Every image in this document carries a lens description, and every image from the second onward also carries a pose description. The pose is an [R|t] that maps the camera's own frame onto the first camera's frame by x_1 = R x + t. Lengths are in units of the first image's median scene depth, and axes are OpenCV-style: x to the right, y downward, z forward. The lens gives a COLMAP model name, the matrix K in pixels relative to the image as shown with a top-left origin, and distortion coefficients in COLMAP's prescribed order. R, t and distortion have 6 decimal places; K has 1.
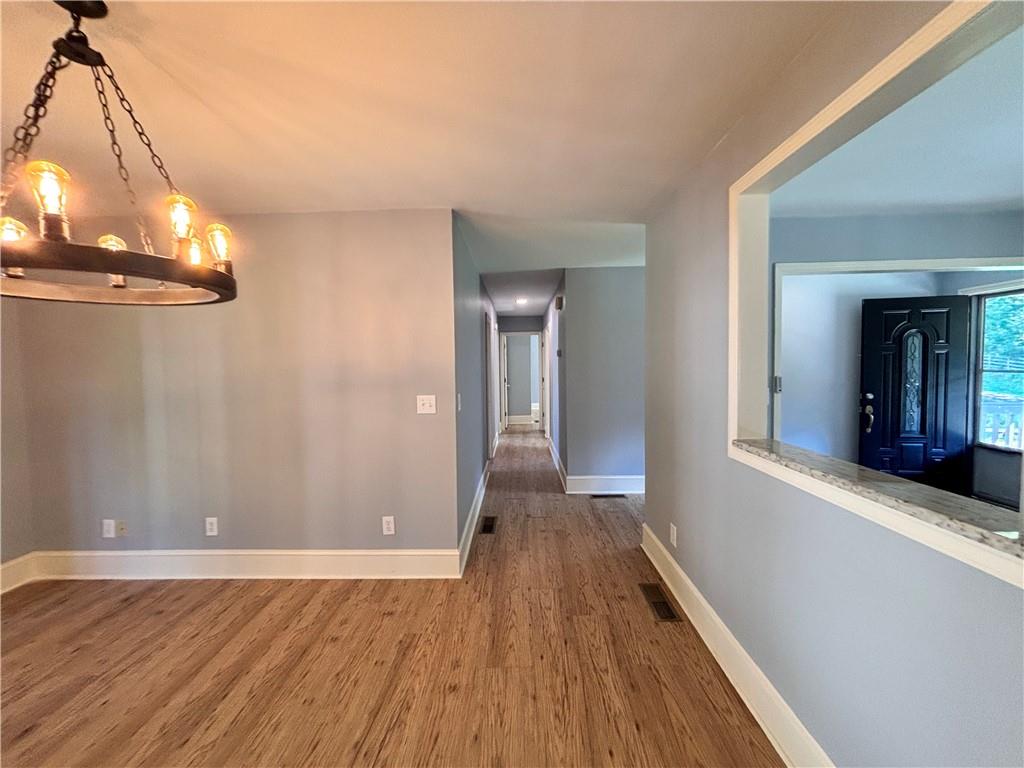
lens RADIAL K [[415.8, 0, 512.0], [0, 415.8, 384.0], [0, 0, 1]] dist [-0.000476, 0.000453]
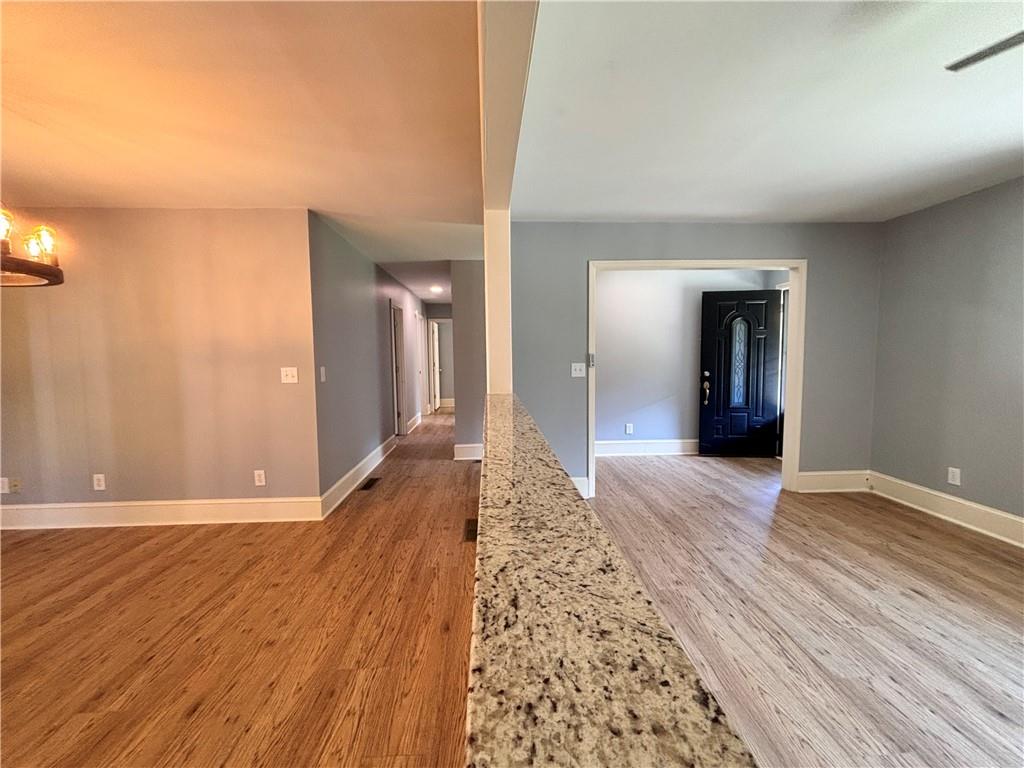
lens RADIAL K [[415.8, 0, 512.0], [0, 415.8, 384.0], [0, 0, 1]] dist [-0.000476, 0.000453]
pose [[0.997163, -0.001752, 0.075248, 0.324650], [-0.000269, 0.999640, 0.026842, 0.040475], [-0.075268, -0.026786, 0.996804, -0.220845]]
